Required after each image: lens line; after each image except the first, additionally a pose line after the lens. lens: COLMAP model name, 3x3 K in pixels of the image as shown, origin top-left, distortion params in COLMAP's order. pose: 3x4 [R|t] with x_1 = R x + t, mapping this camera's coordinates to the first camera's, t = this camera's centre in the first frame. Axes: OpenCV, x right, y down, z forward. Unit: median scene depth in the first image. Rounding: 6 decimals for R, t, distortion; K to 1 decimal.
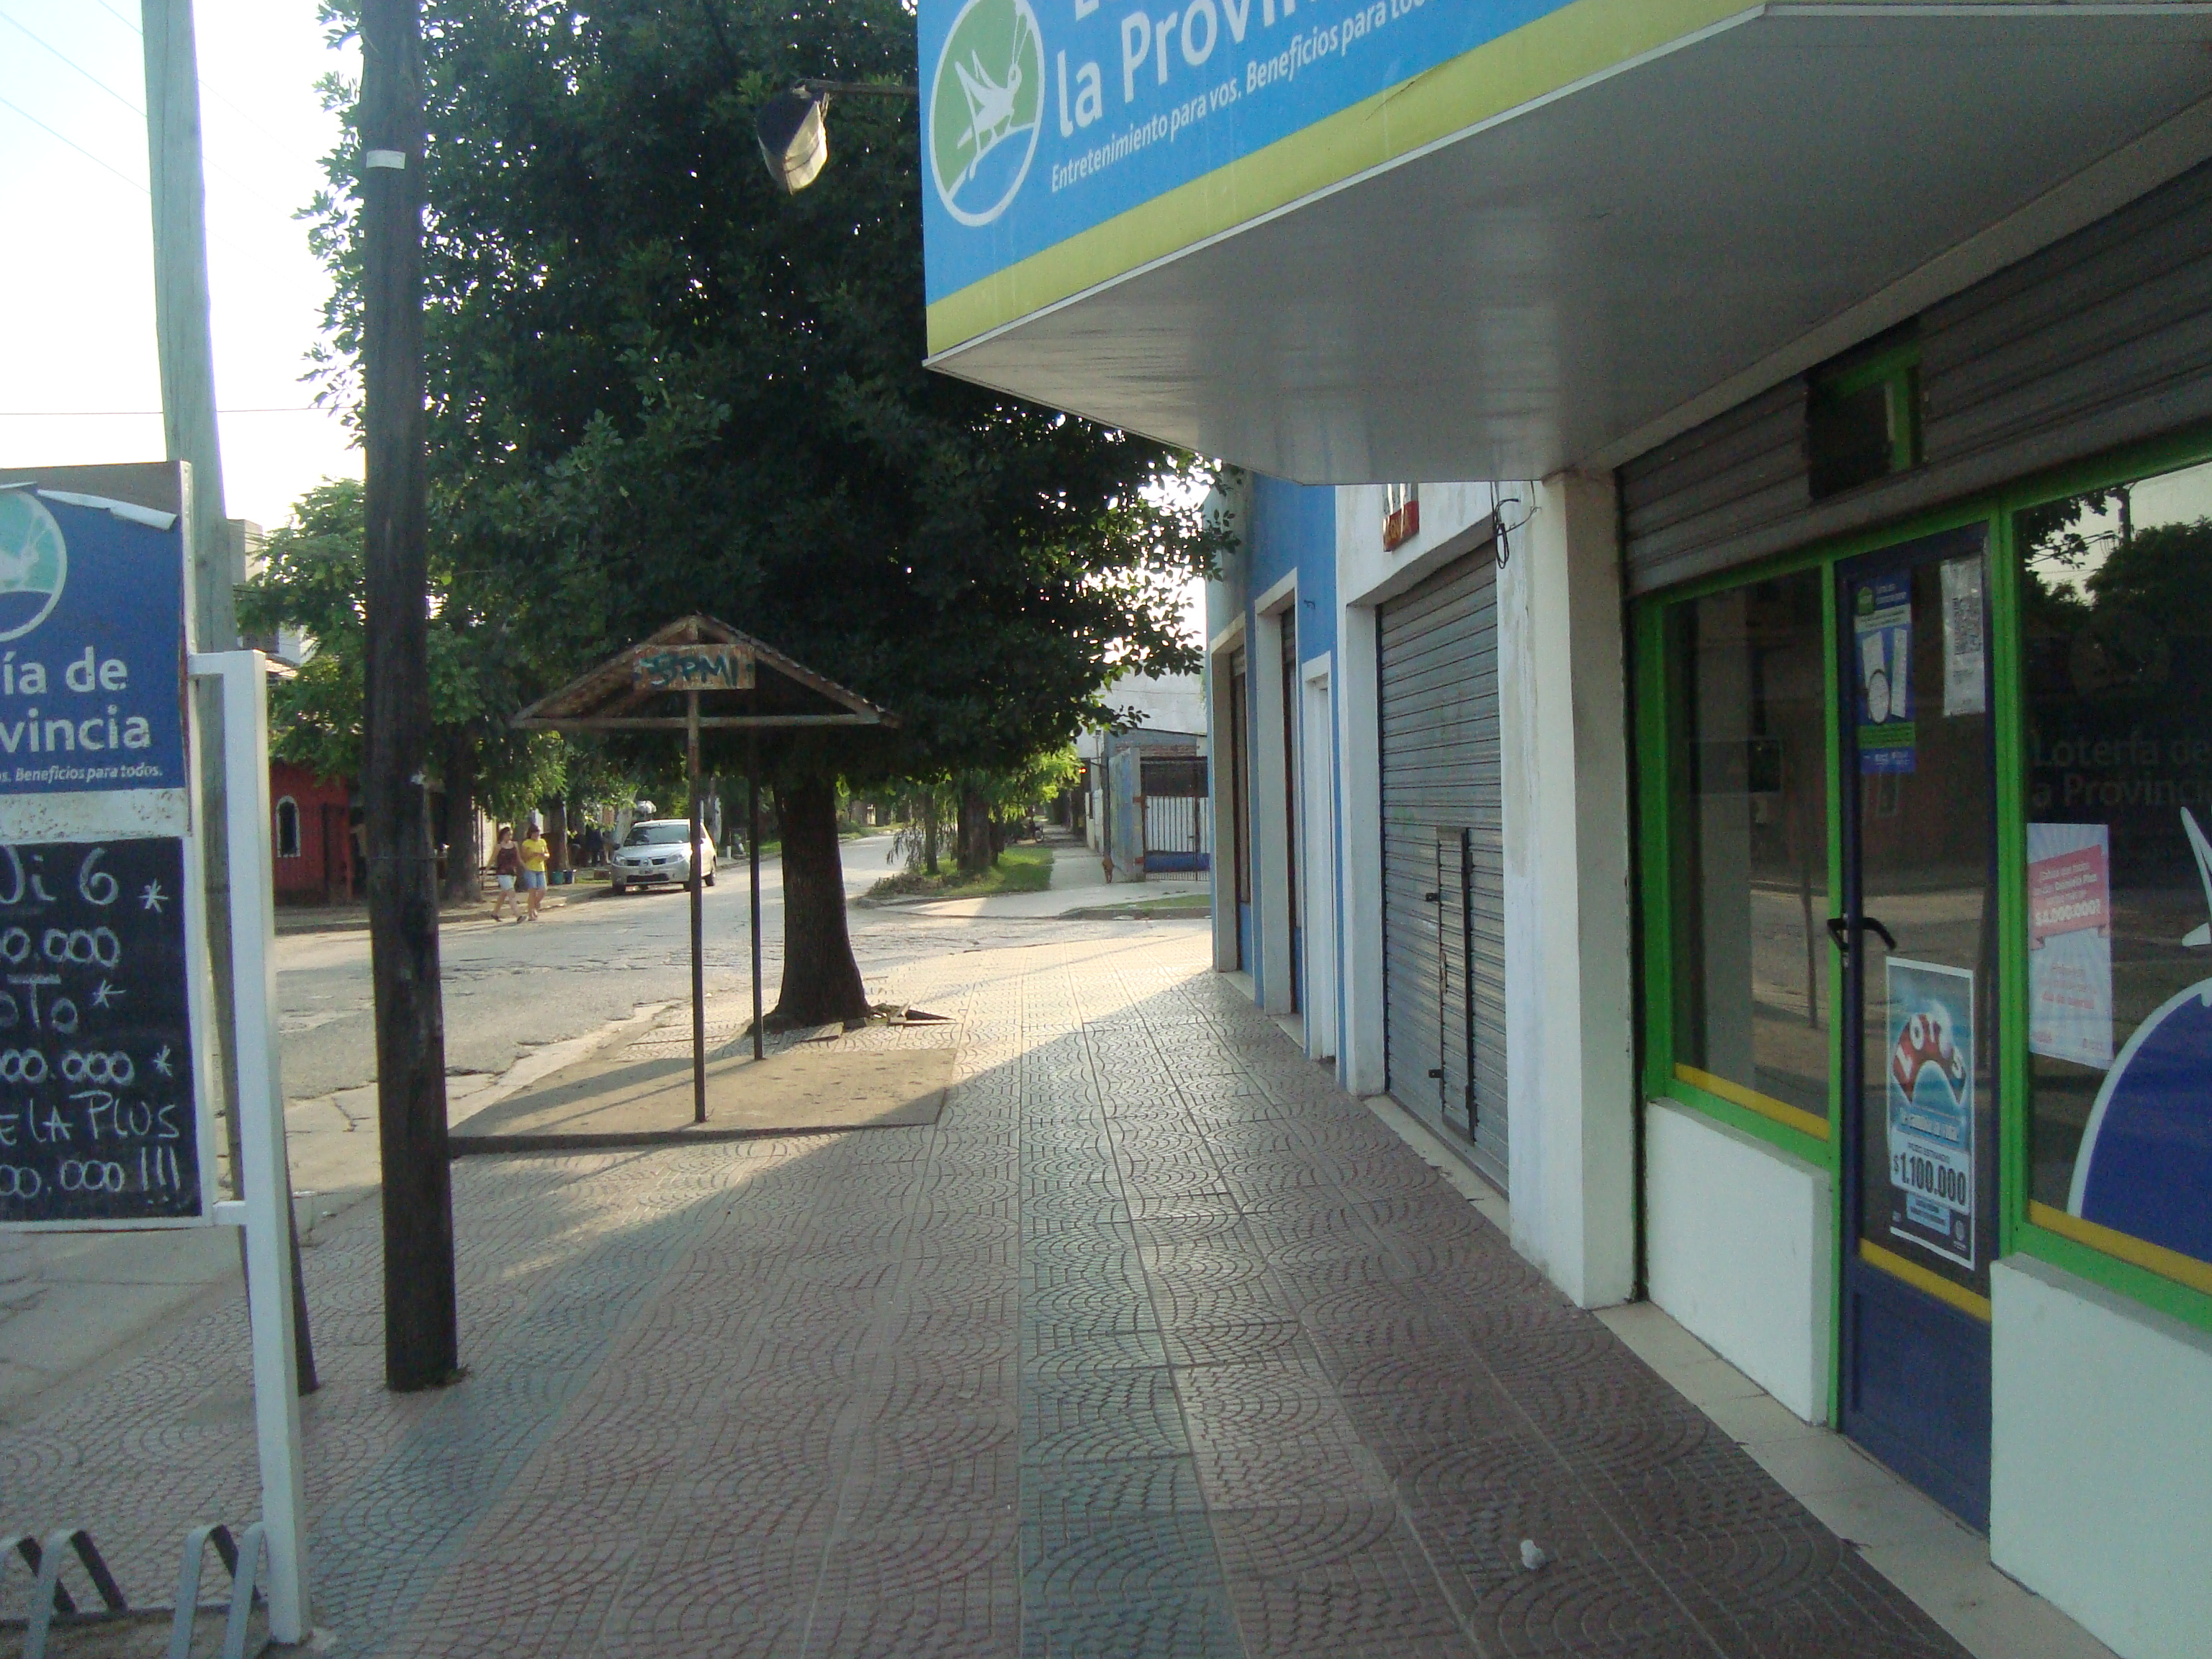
lens RADIAL K [[2110.2, 0, 1148.9], [0, 2110.2, 819.6], [0, 0, 1]] dist [-0.130260, 0.000000]
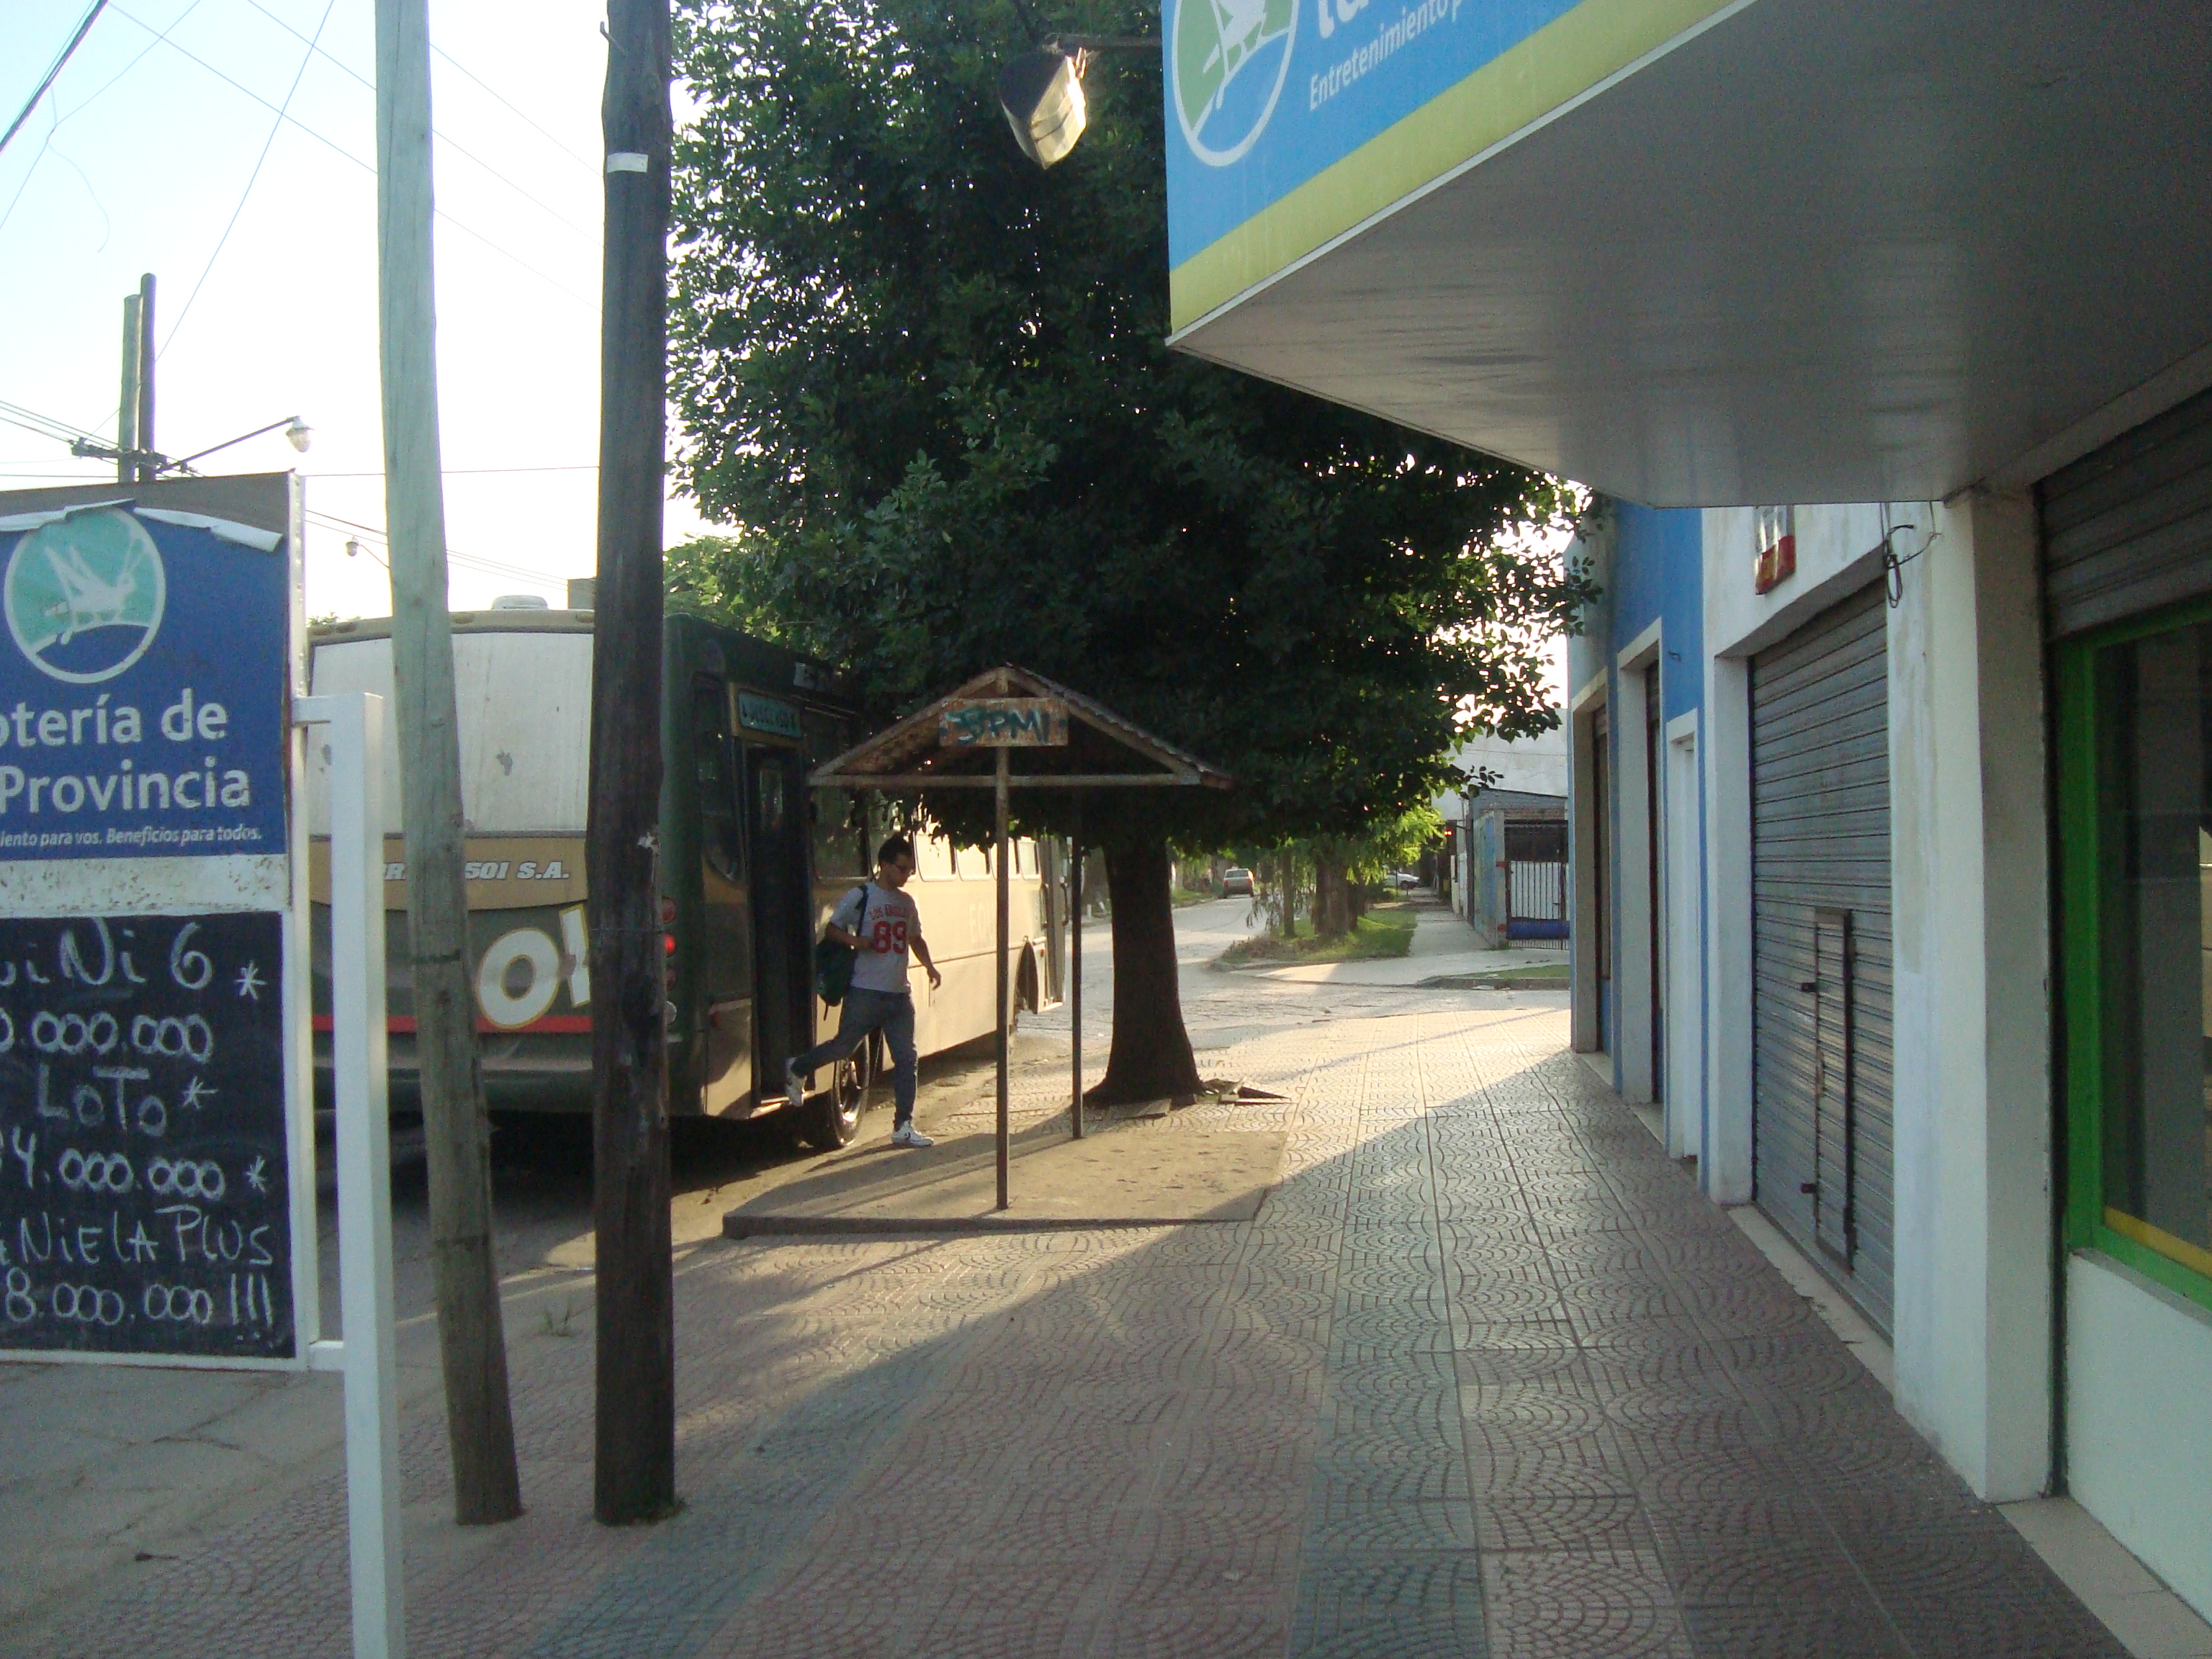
lens RADIAL K [[2110.2, 0, 1165.8], [0, 2110.2, 826.5], [0, 0, 1]] dist [-0.130260, 0.000000]
pose [[0.985948, 0.010959, -0.166691, 0.020682], [-0.015151, 0.999600, -0.023897, -0.007881], [0.166362, 0.026086, 0.985720, 0.141936]]
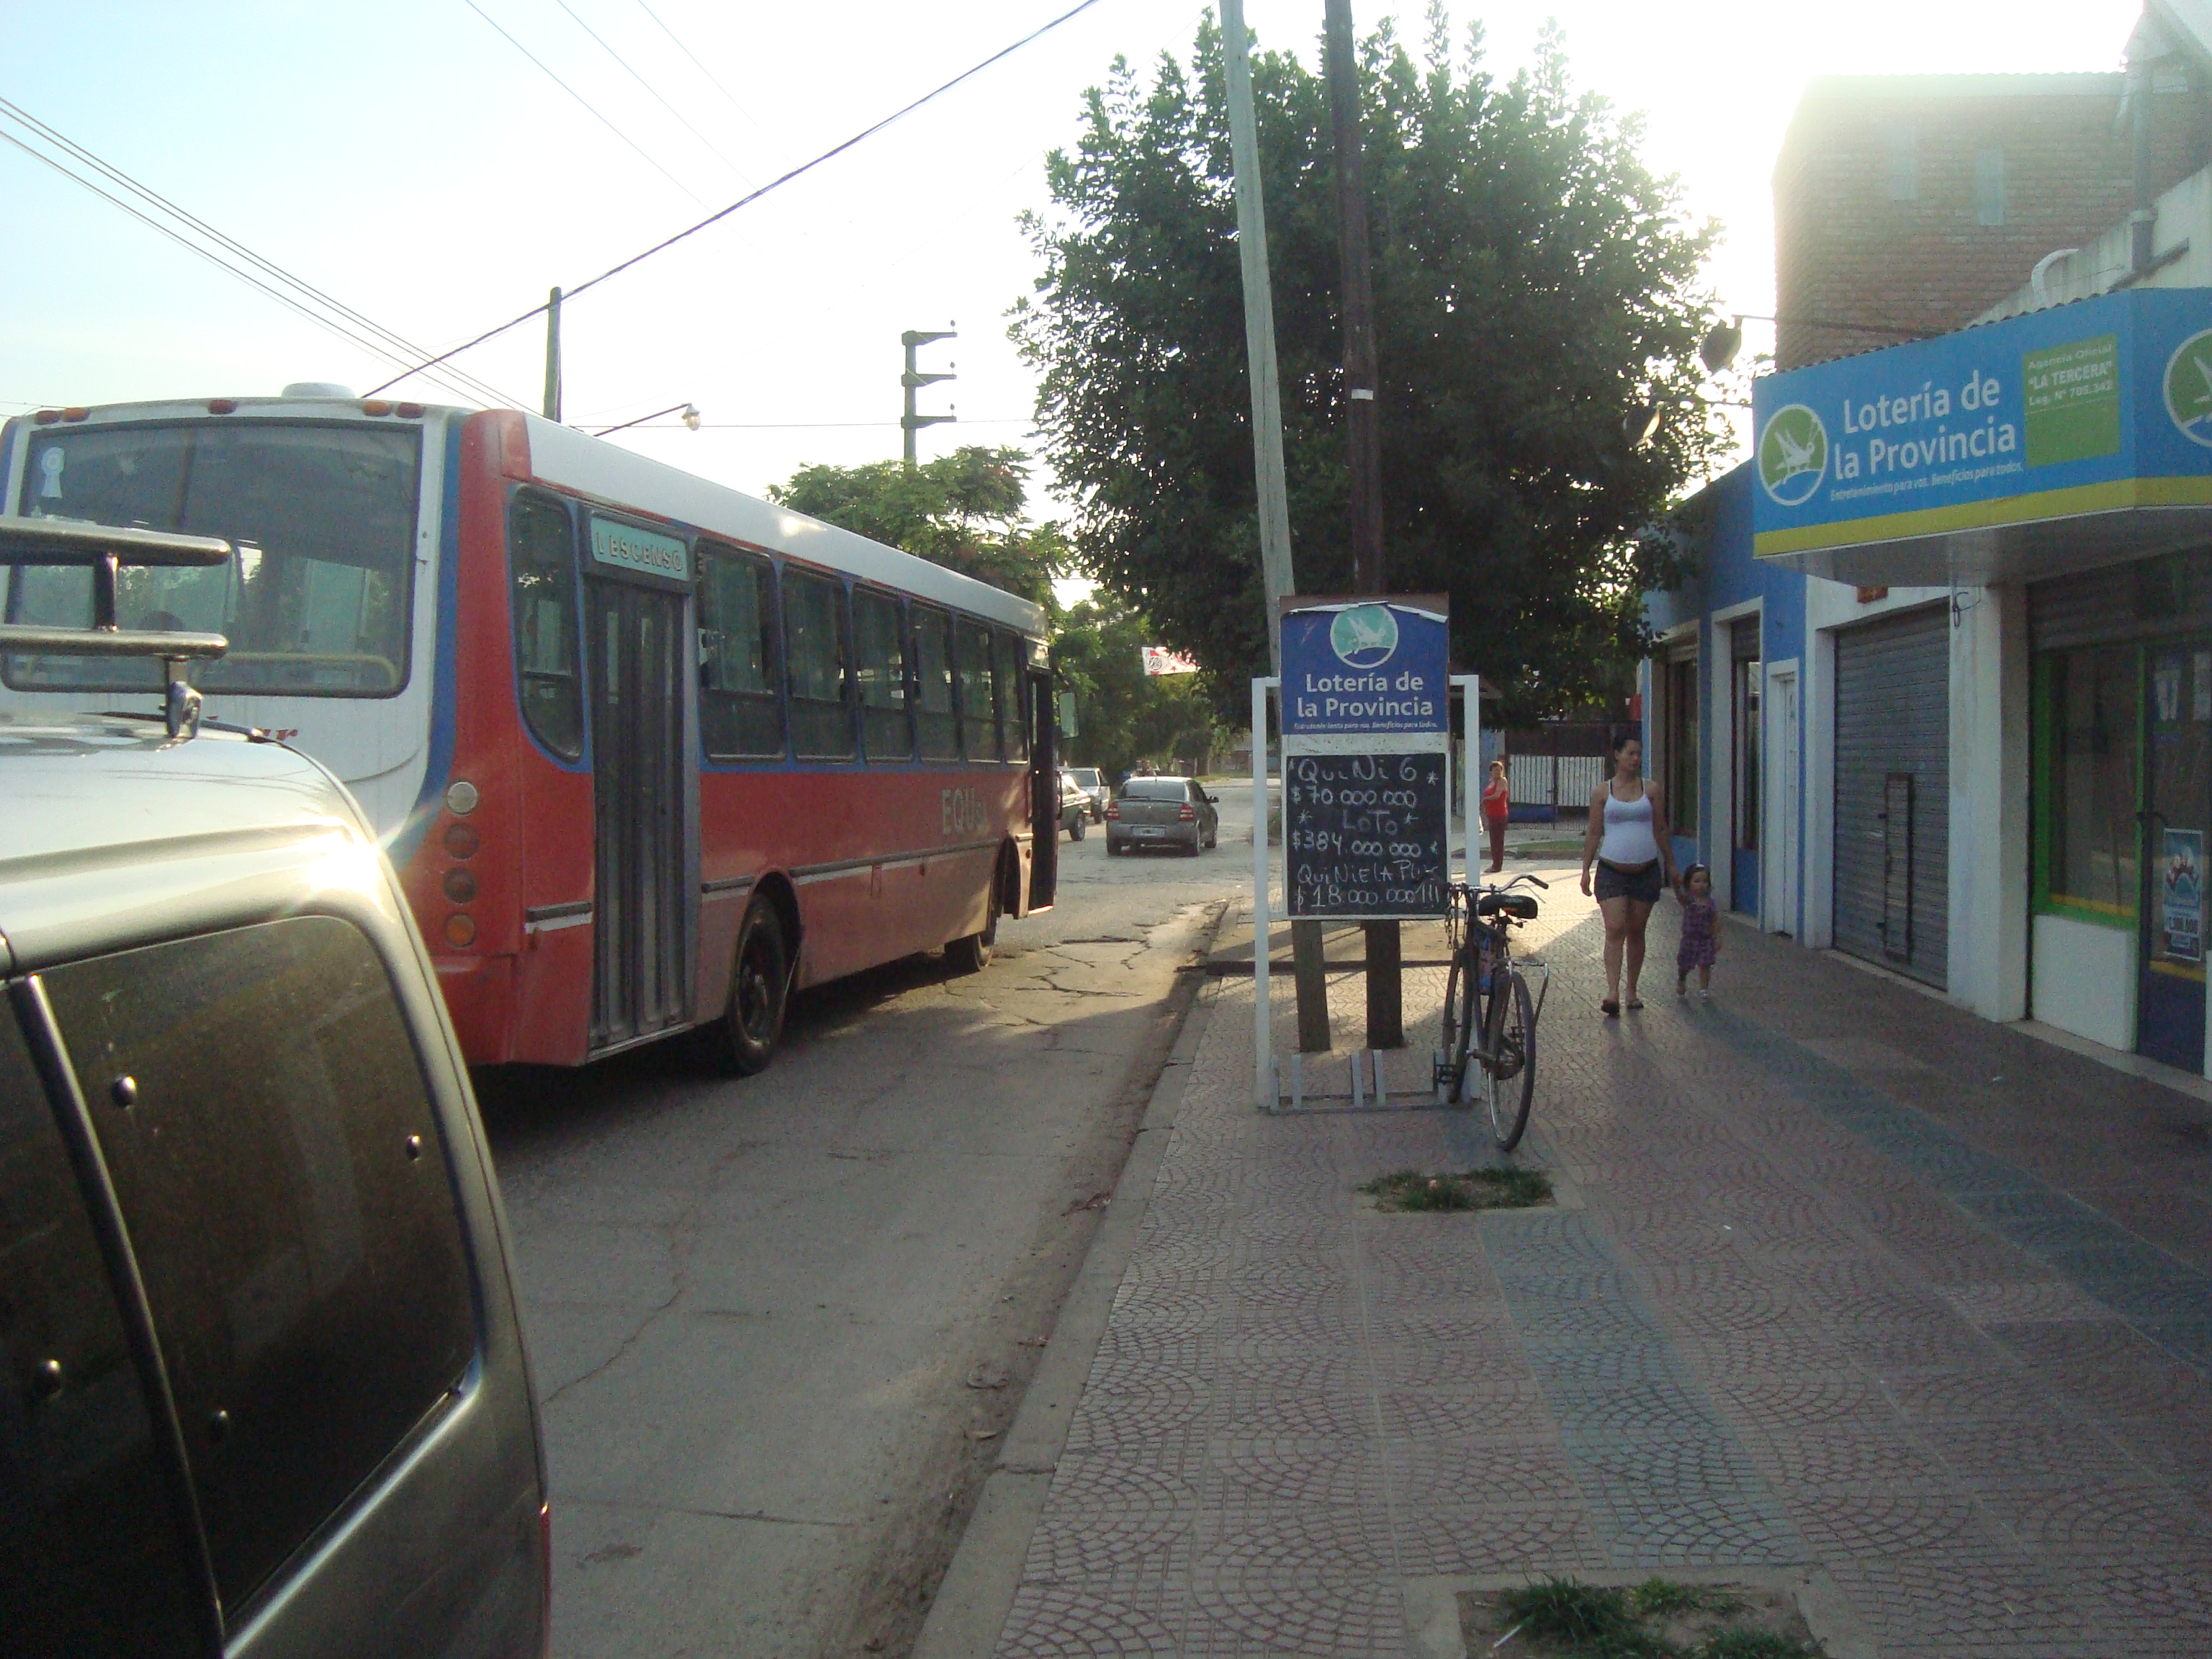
lens RADIAL K [[2110.2, 0, 1188.0], [0, 2110.2, 783.9], [0, 0, 1]] dist [-0.130260, 0.000000]
pose [[0.993986, 0.025627, -0.106465, -0.332601], [-0.025326, 0.999671, 0.004174, 0.027178], [0.106537, -0.001453, 0.994308, -0.954997]]
